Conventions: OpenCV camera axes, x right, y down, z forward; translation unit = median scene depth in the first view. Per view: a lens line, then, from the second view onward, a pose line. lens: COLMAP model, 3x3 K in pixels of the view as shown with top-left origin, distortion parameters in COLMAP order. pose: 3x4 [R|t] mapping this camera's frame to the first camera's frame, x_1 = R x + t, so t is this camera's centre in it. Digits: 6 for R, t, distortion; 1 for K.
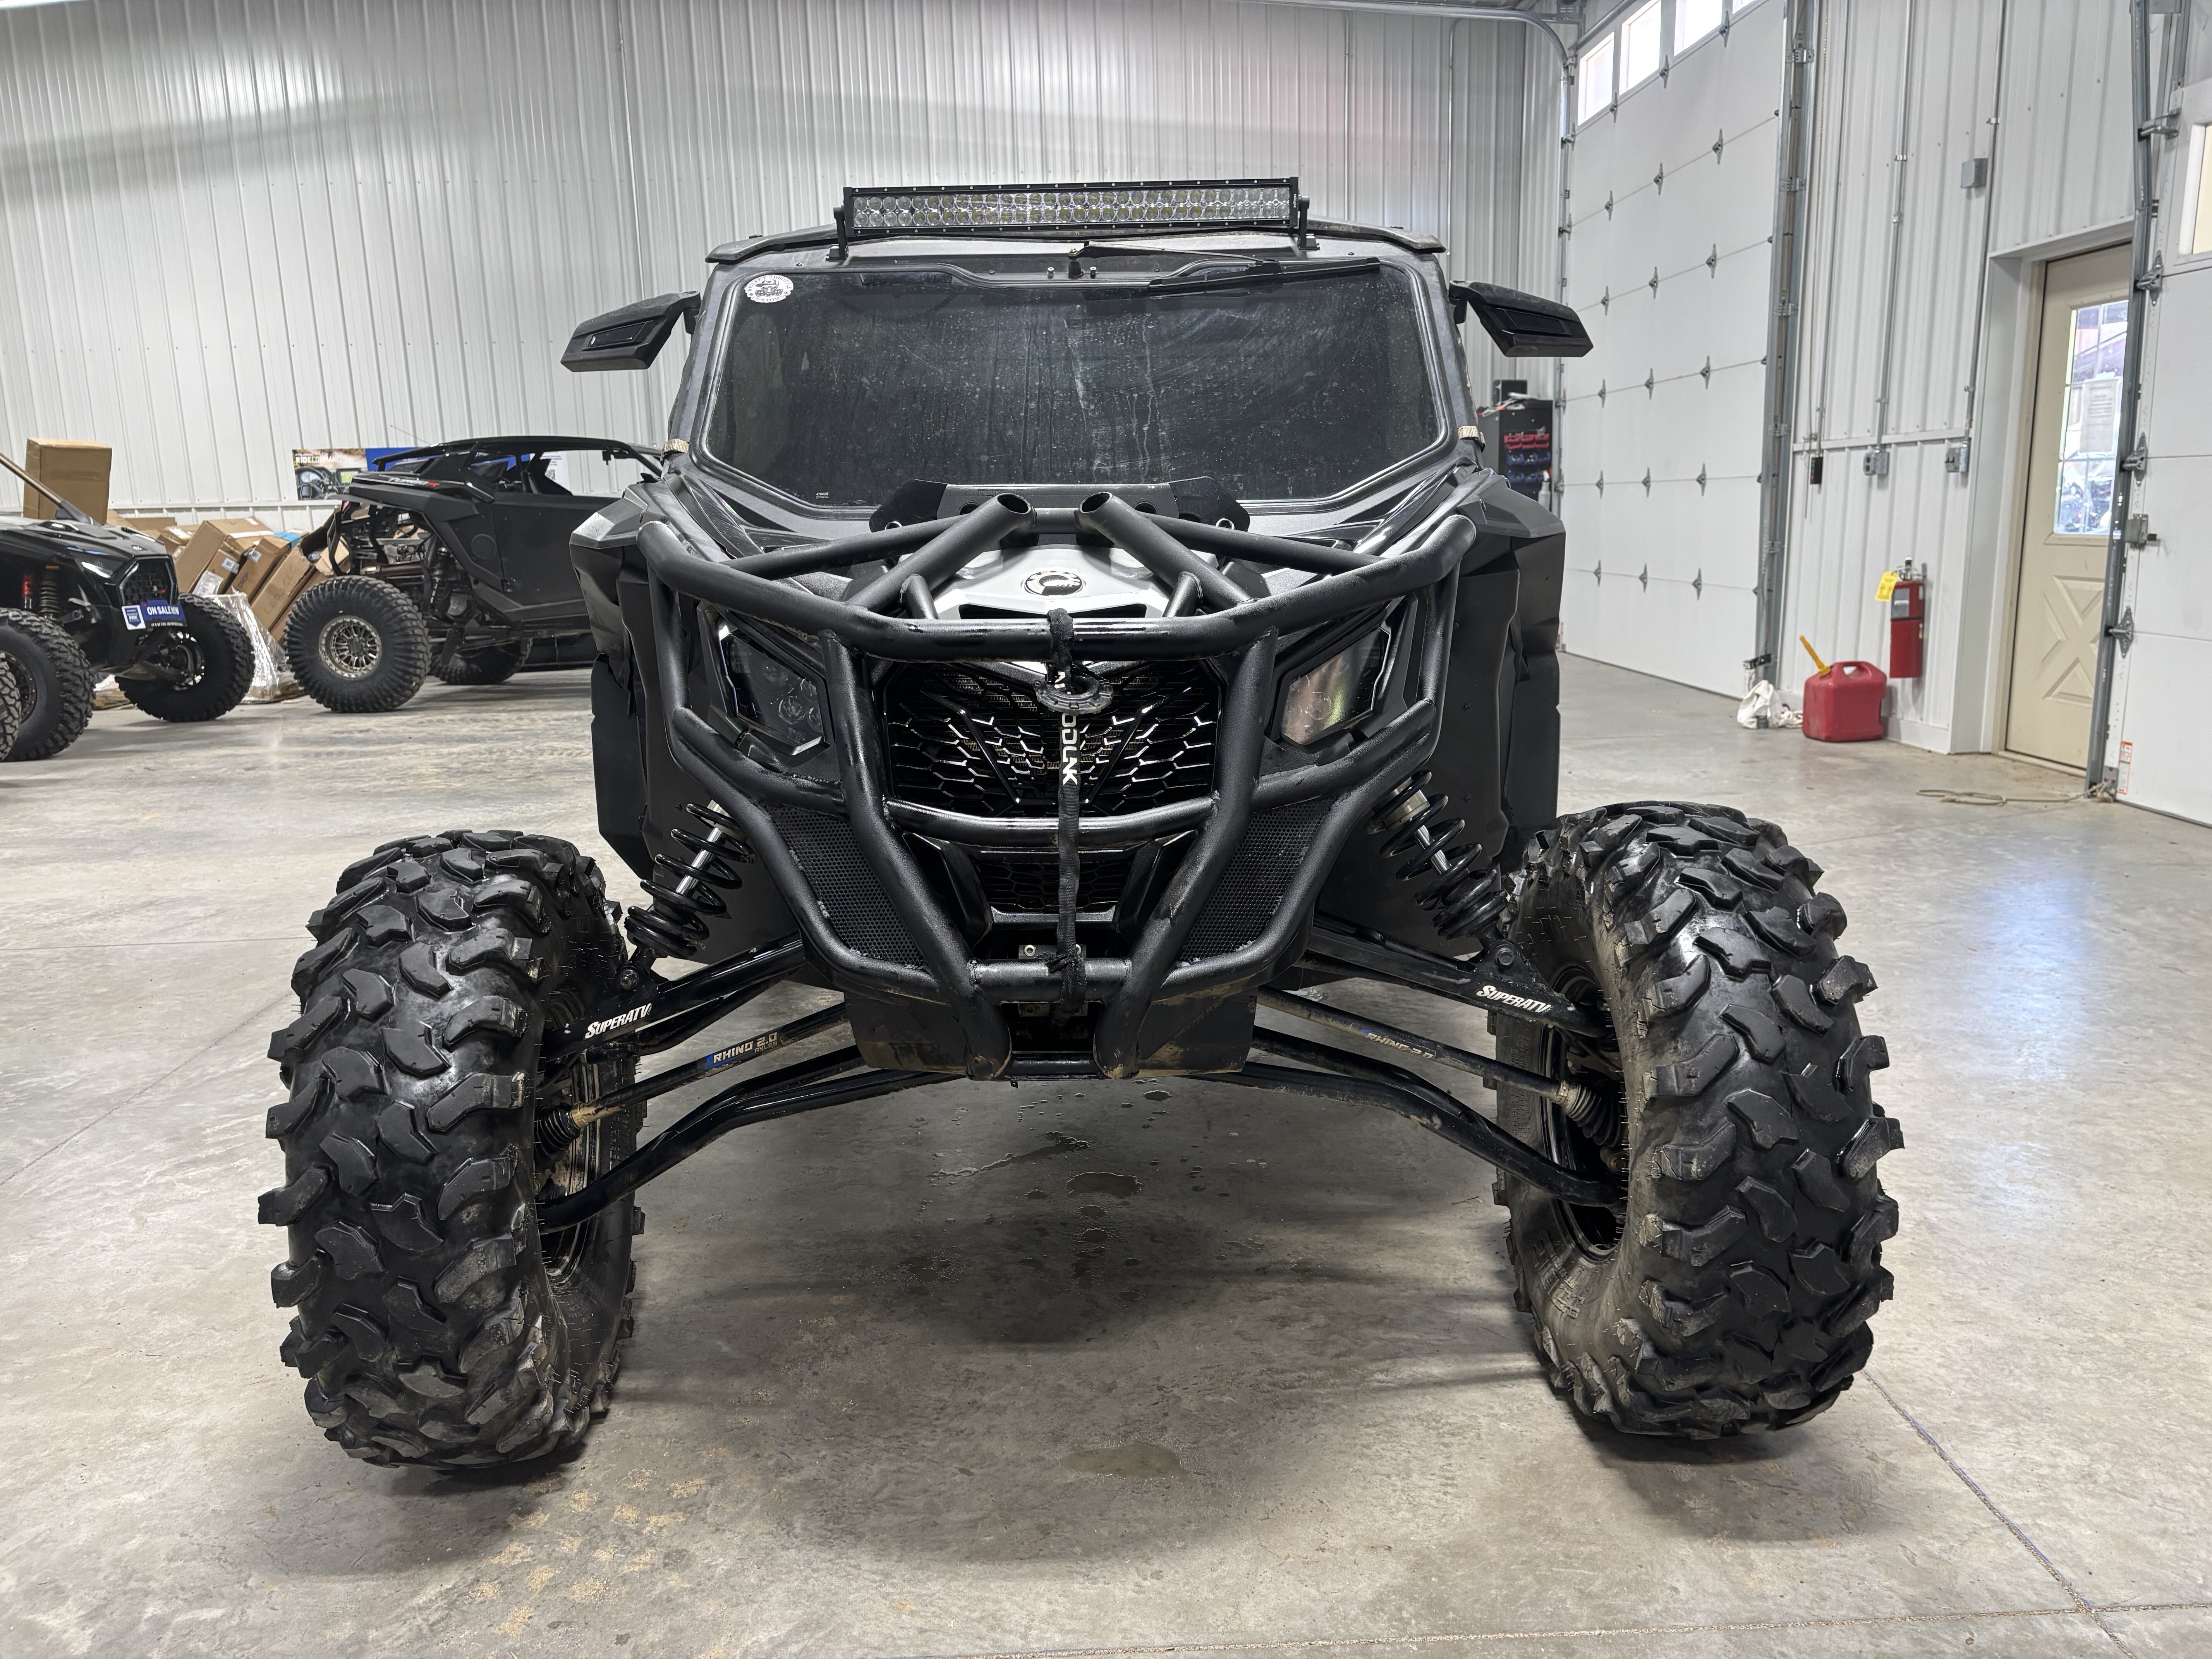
lens RADIAL K [[1679.4, 0, 1106.3], [0, 1679.4, 837.9], [0, 0, 1]] dist [0.030825, -0.015924]
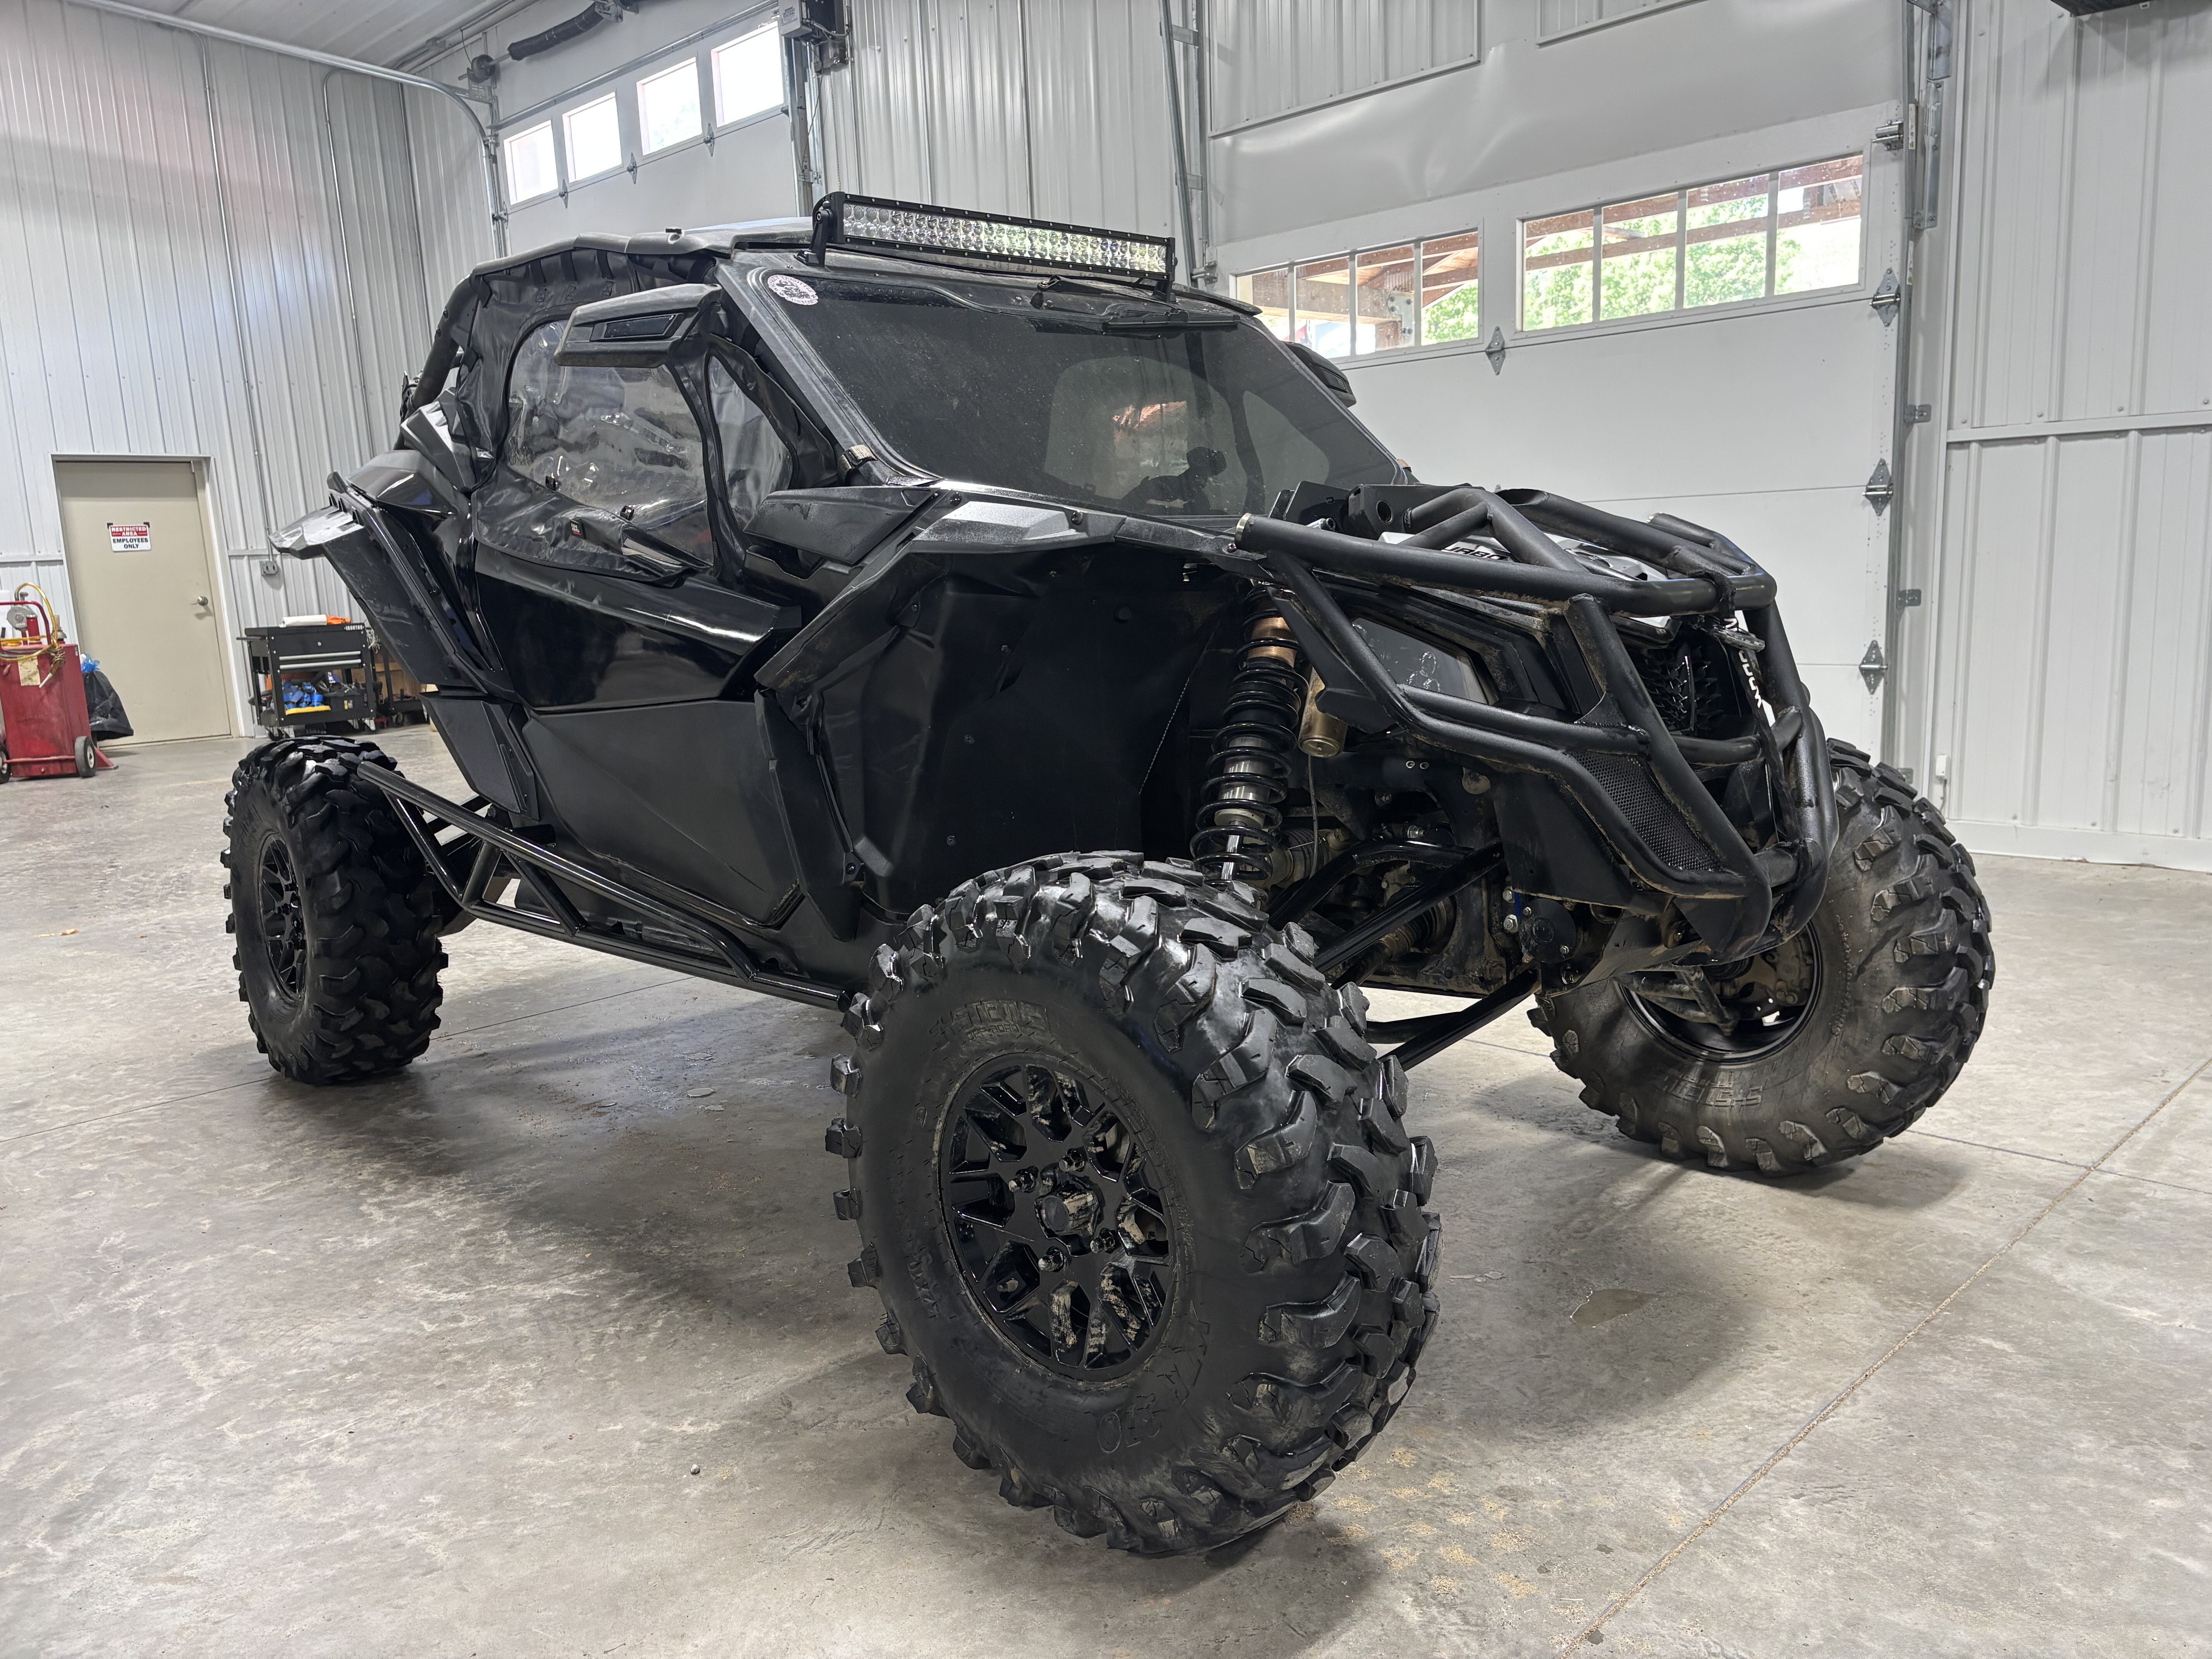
lens RADIAL K [[1679.4, 0, 1105.5], [0, 1679.4, 826.9], [0, 0, 1]] dist [0.030825, -0.015924]
pose [[0.732368, -0.114946, 0.671136, -0.732582], [0.153784, 0.988103, 0.001417, -0.011820], [-0.663315, 0.102172, 0.741333, 0.239676]]
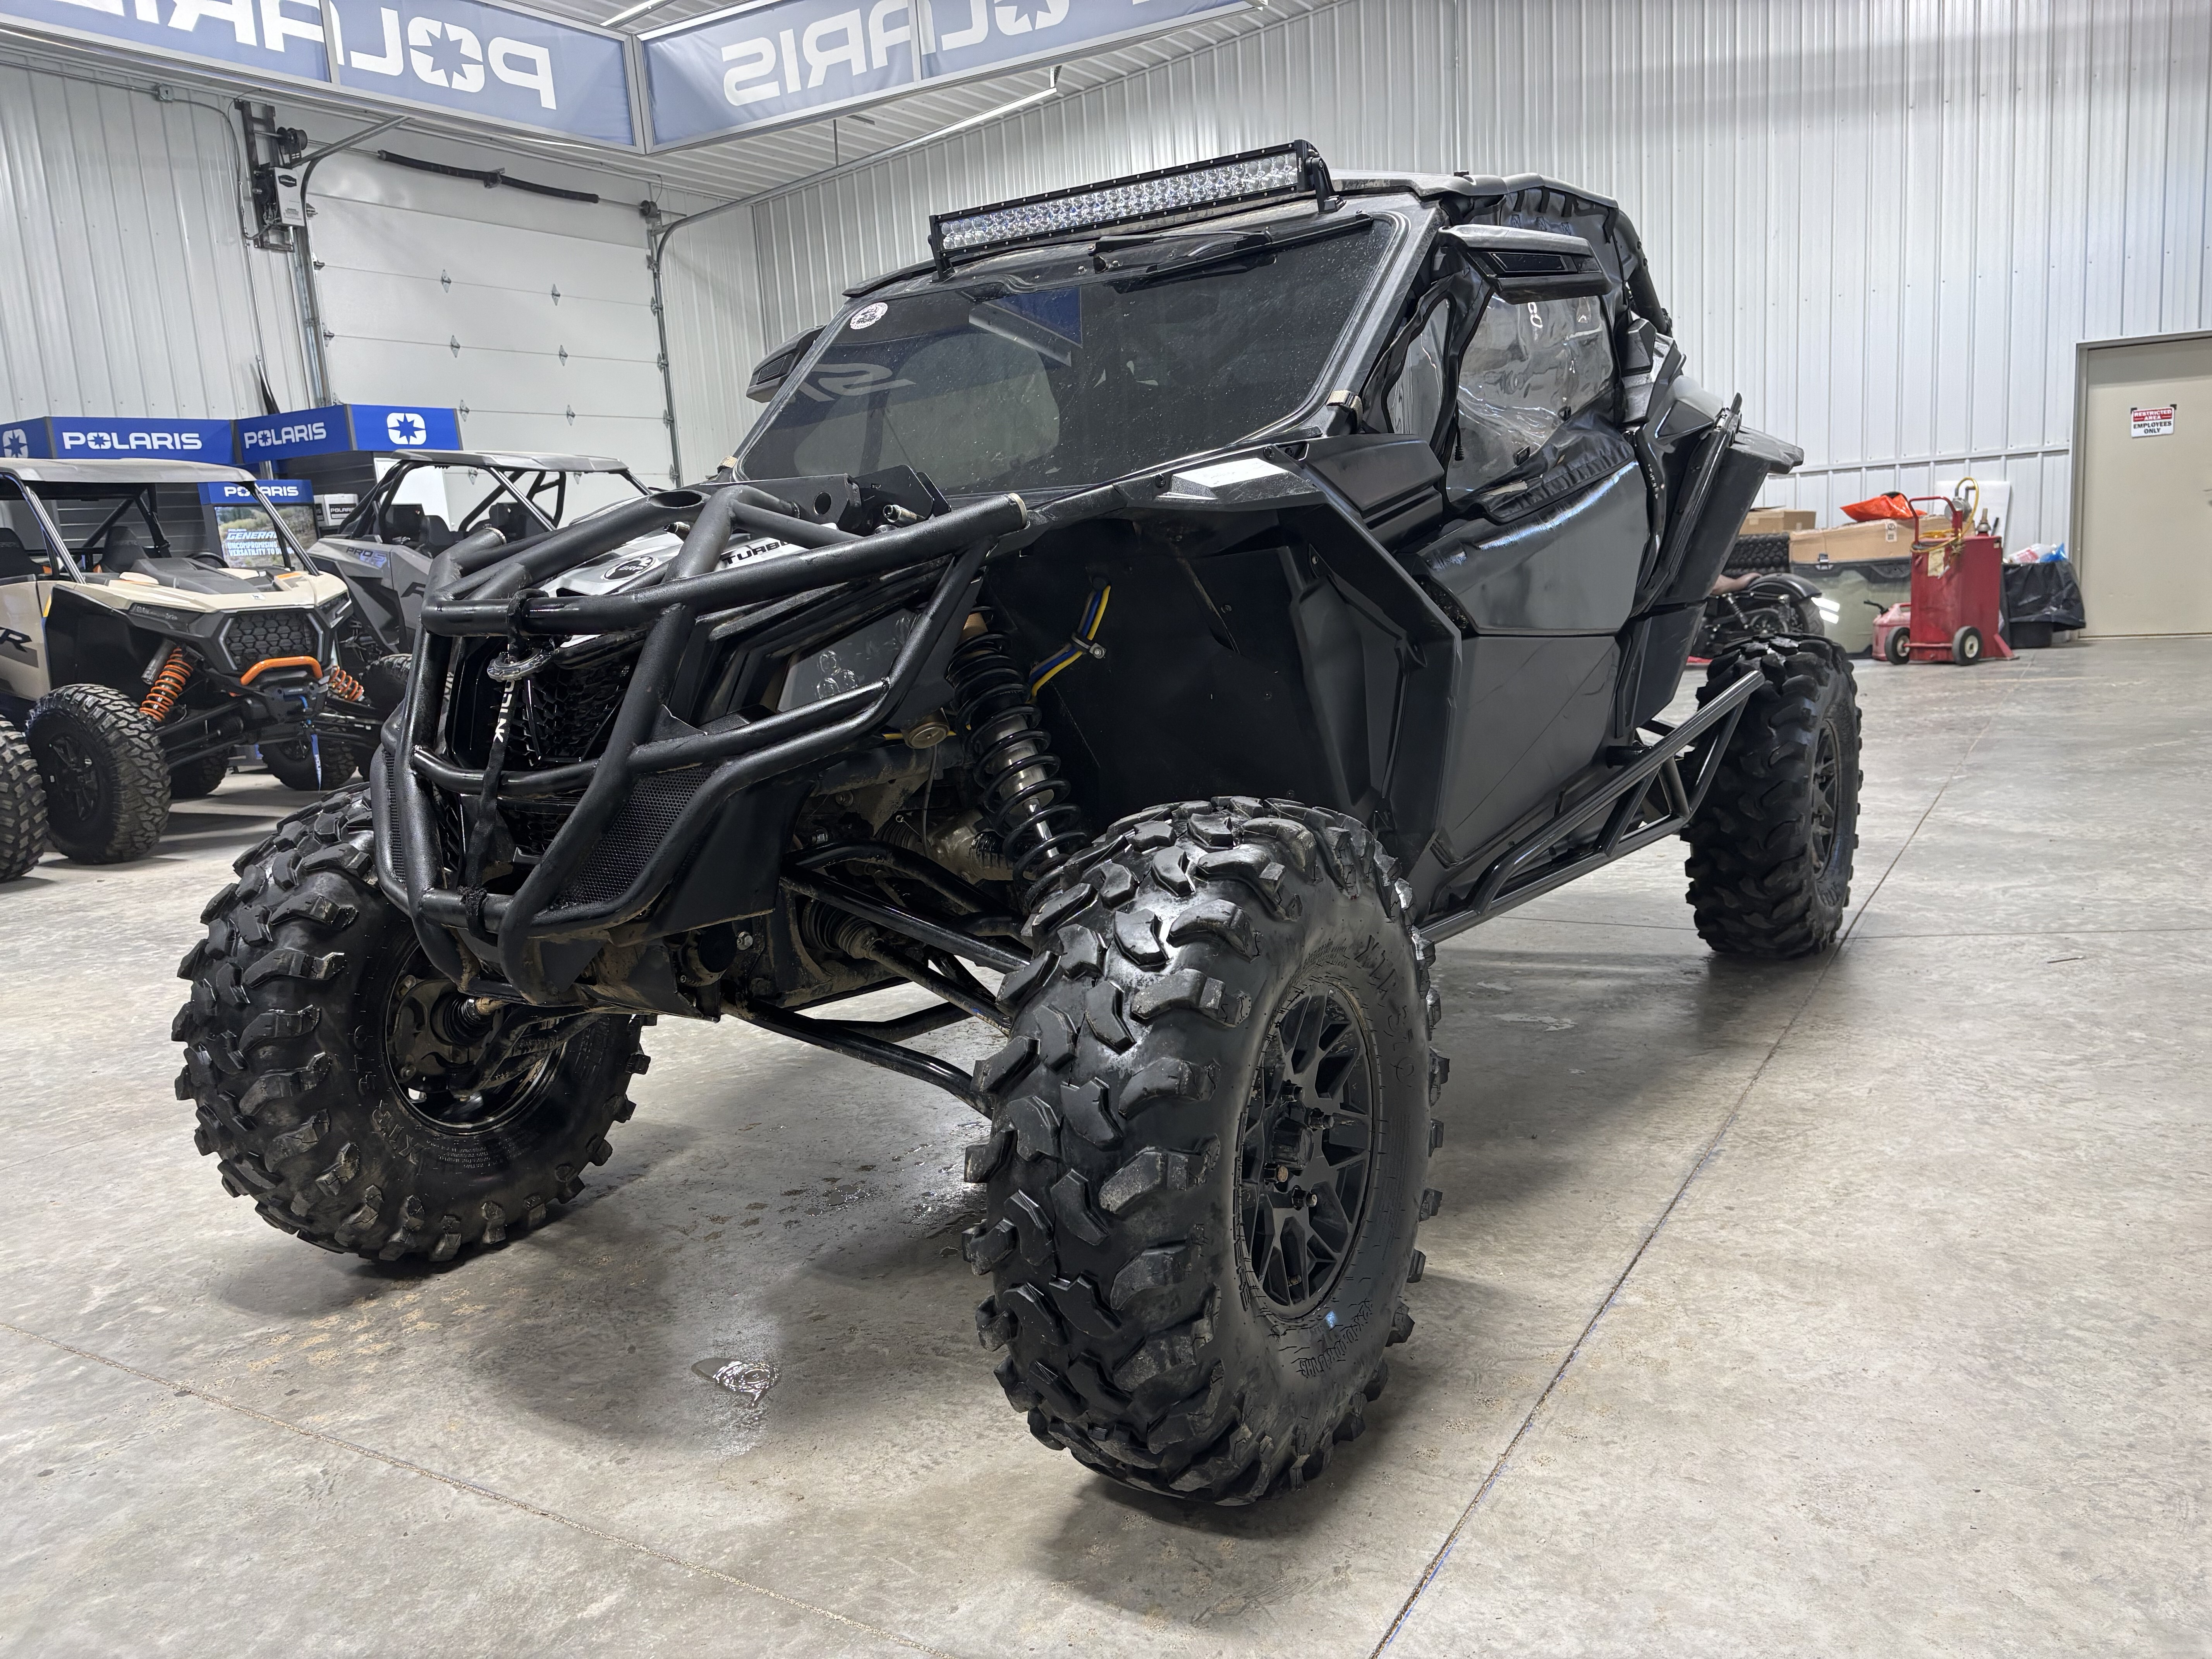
lens RADIAL K [[1679.4, 0, 1117.6], [0, 1679.4, 831.7], [0, 0, 1]] dist [0.030825, -0.015924]
pose [[0.837045, 0.061720, -0.543641, 0.578432], [-0.063878, 0.997846, 0.014933, -0.009049], [0.543392, 0.022227, 0.839185, 0.154242]]
